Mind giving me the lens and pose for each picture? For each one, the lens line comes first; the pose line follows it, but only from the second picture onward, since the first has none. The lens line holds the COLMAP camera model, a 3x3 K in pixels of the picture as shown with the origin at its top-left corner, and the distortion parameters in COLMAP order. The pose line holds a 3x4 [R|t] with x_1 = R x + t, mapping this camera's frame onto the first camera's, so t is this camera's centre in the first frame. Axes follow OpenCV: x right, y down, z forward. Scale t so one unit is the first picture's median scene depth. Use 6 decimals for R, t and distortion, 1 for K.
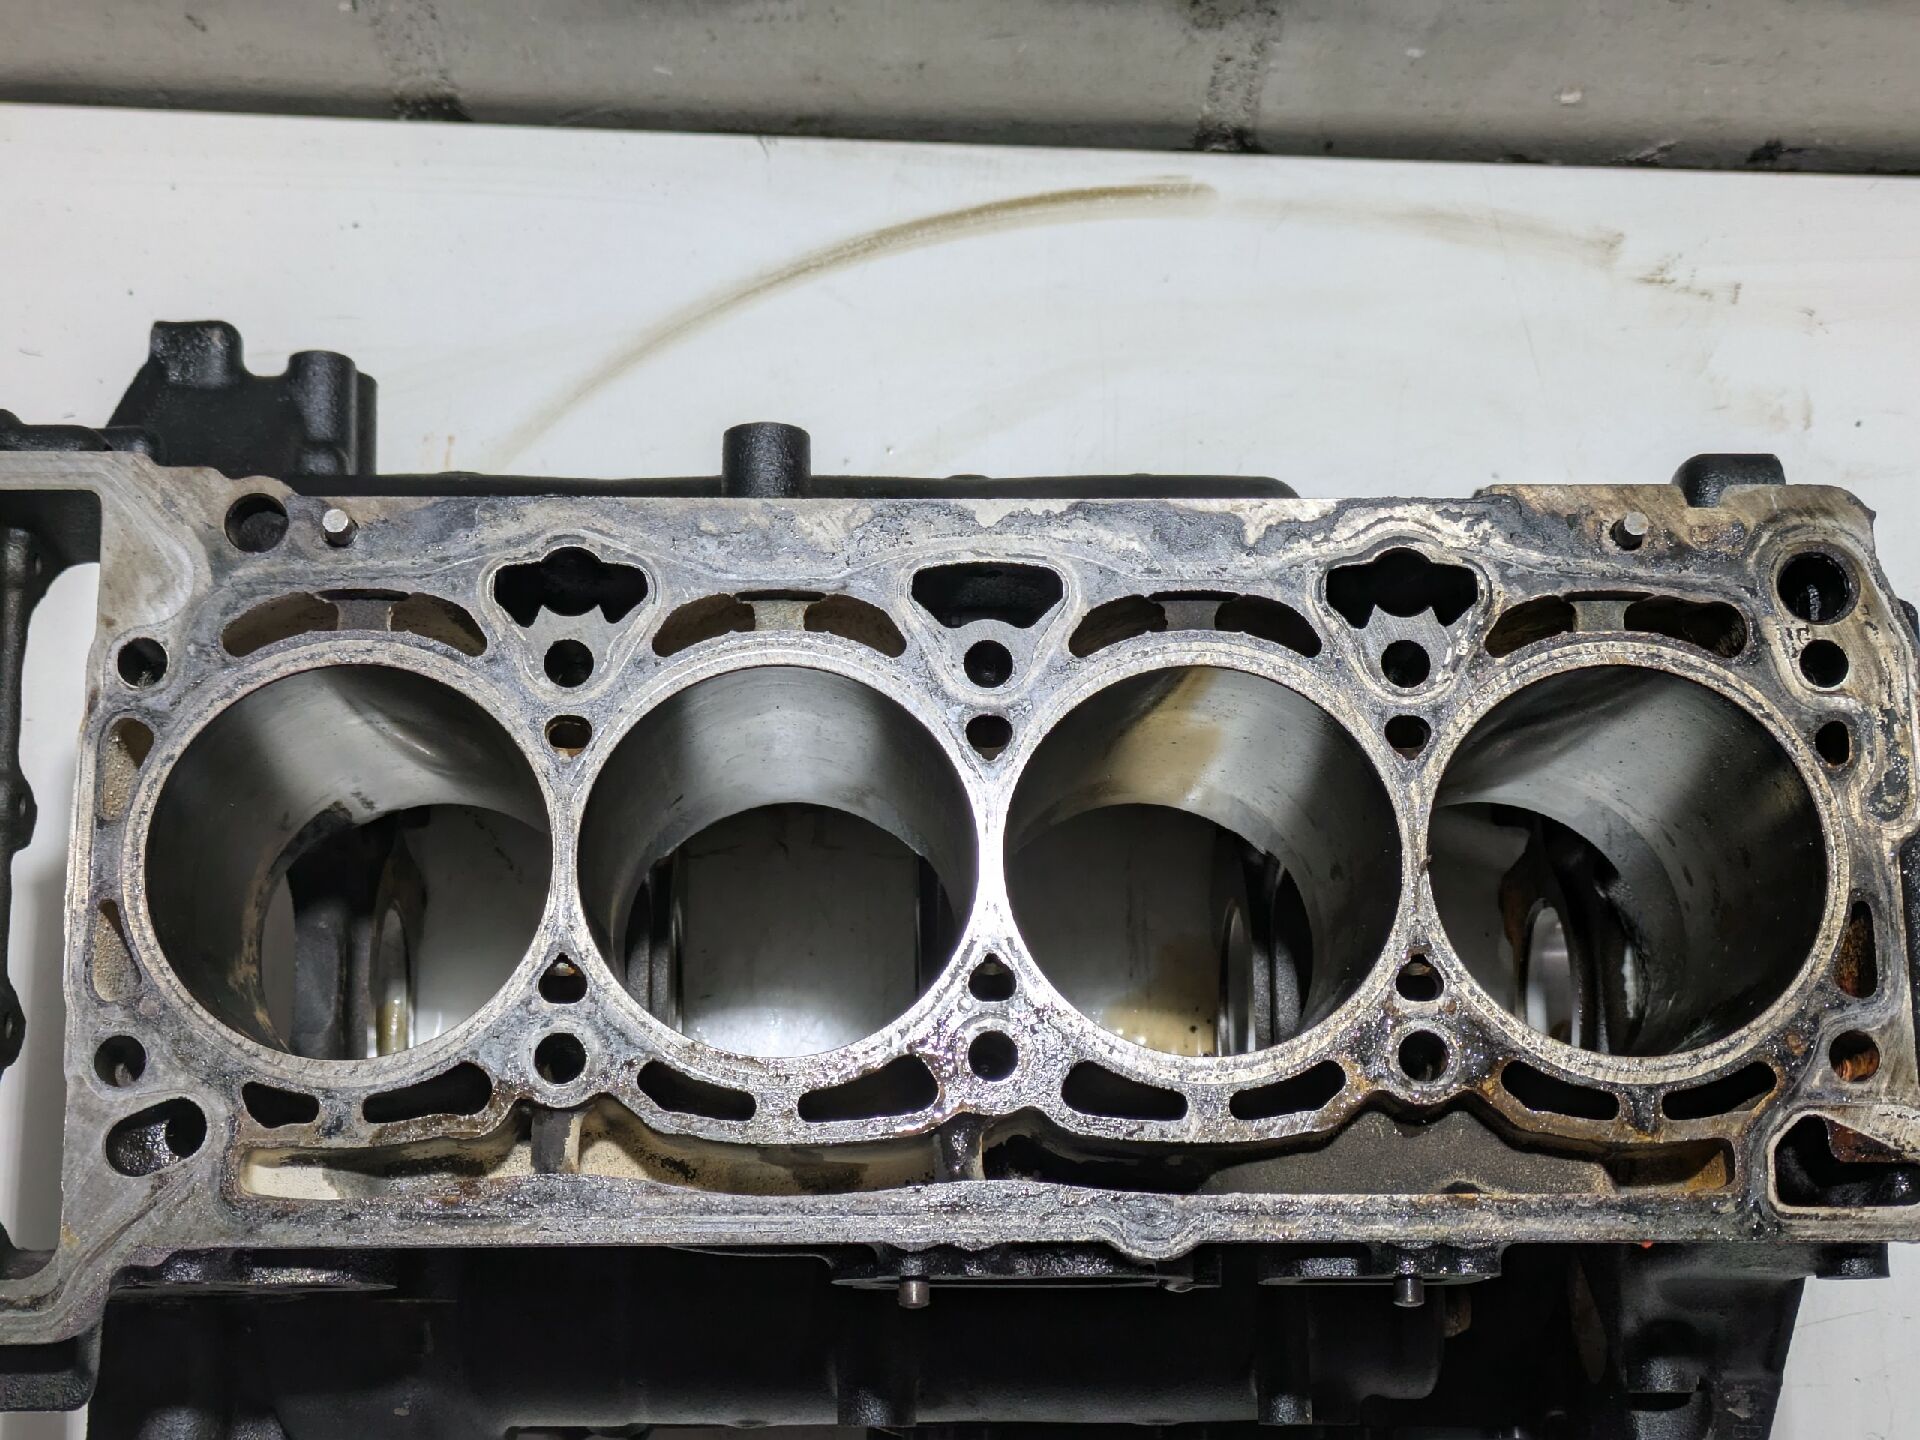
lens RADIAL K [[2875.1, 0, 928.3], [0, 2875.1, 808.4], [0, 0, 1]] dist [0.044083, 0.000000]
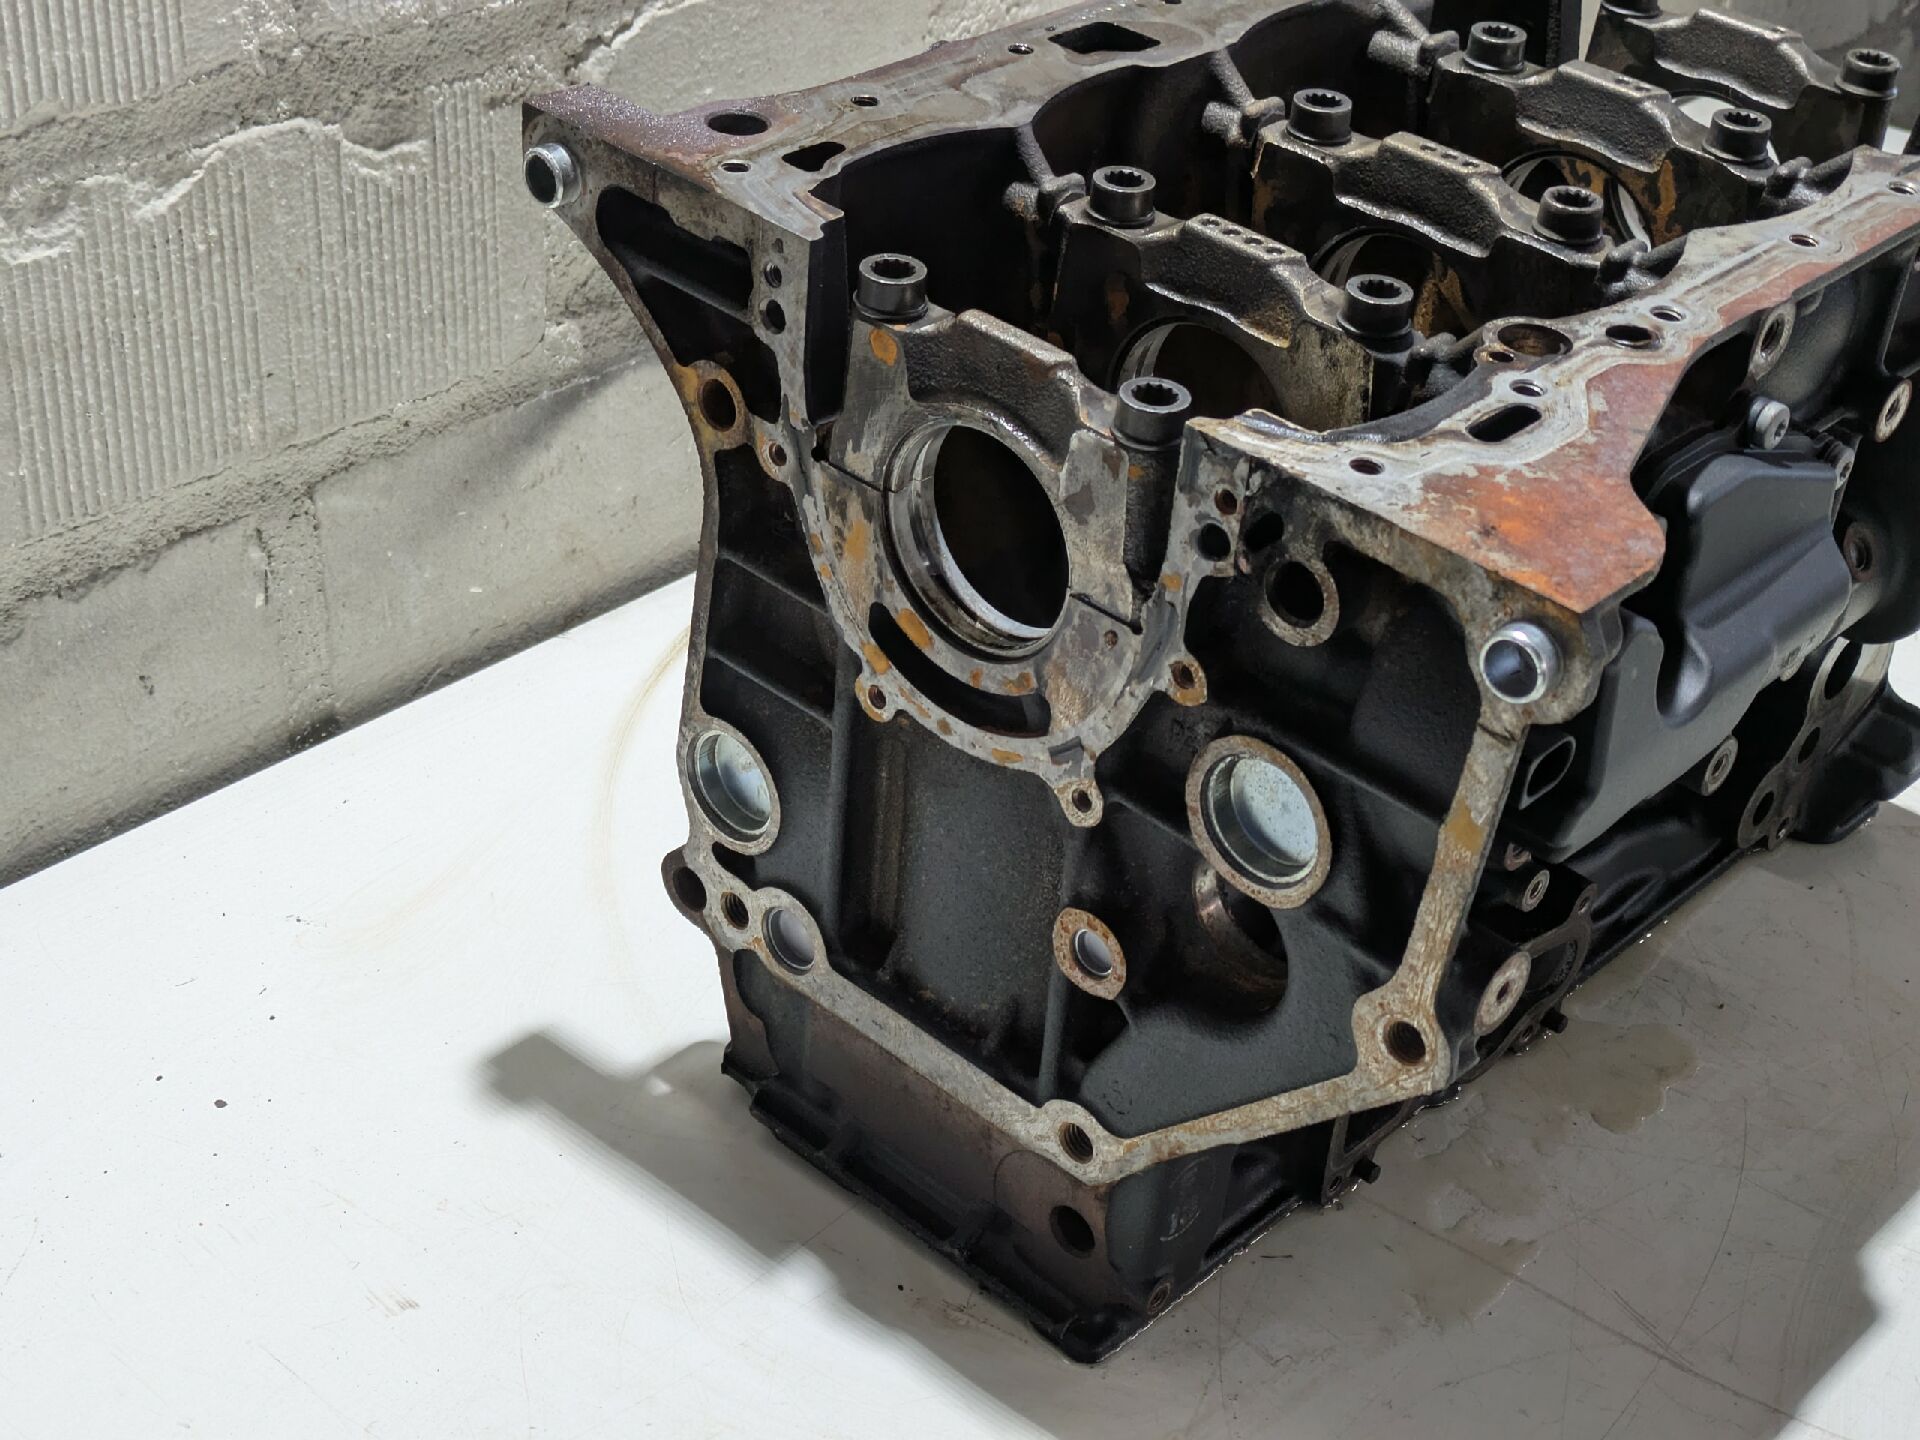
lens RADIAL K [[2875.1, 0, 948.4], [0, 2875.1, 694.4], [0, 0, 1]] dist [0.044083, 0.000000]
pose [[0.647725, -0.396140, 0.650788, -1.128350], [0.737941, 0.538626, -0.406602, 0.586655], [-0.189460, 0.743610, 0.641209, 0.355439]]
